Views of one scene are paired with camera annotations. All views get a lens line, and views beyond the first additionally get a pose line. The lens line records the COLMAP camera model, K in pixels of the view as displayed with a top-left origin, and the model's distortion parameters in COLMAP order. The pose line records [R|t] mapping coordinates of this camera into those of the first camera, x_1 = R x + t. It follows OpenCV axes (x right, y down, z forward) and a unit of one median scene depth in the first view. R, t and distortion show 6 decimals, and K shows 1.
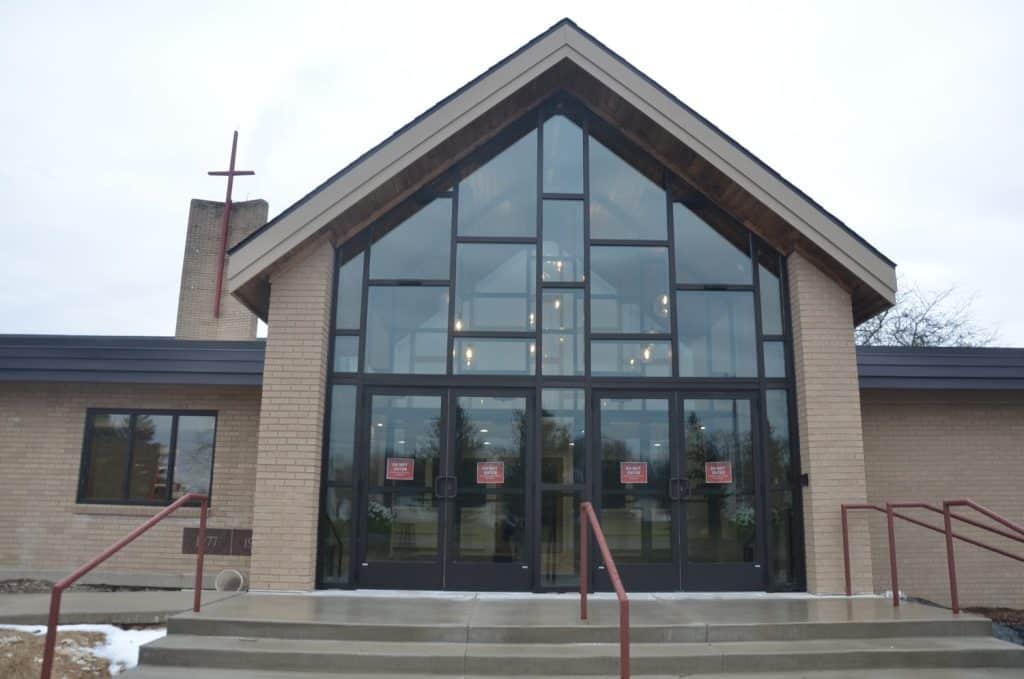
lens RADIAL K [[771.0, 0, 512.0], [0, 771.0, 339.5], [0, 0, 1]] dist [-0.096167, 0.008977]
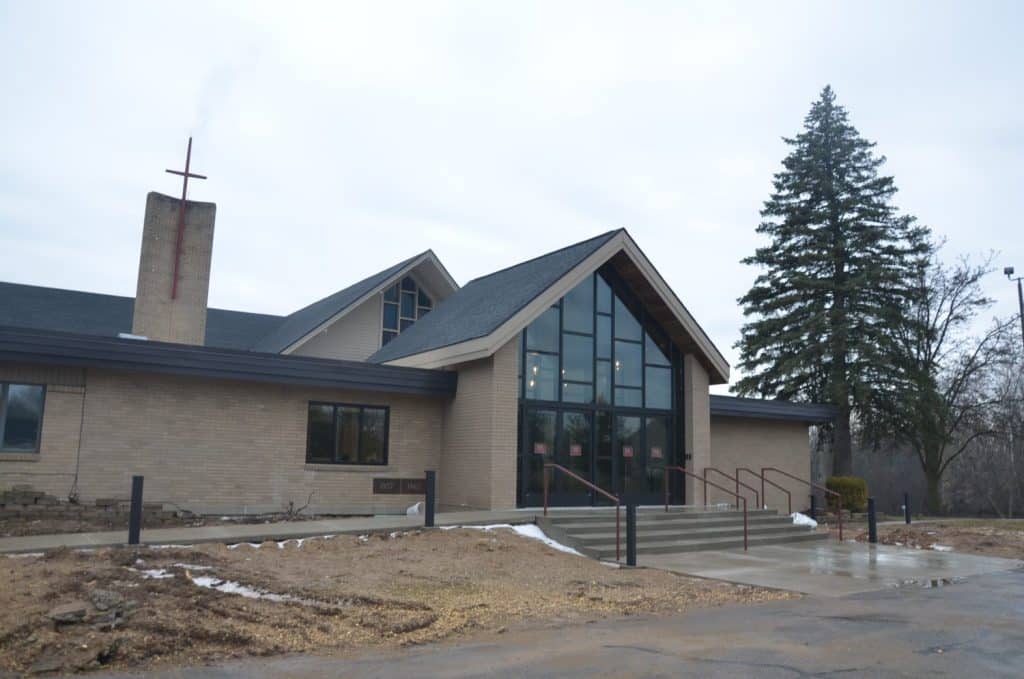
lens RADIAL K [[771.0, 0, 512.0], [0, 771.0, 339.5], [0, 0, 1]] dist [-0.096167, 0.008977]
pose [[0.847535, 0.095152, 0.522141, -1.080697], [-0.128390, 0.991335, 0.027747, -0.132475], [-0.514976, -0.090554, 0.852408, -0.545270]]
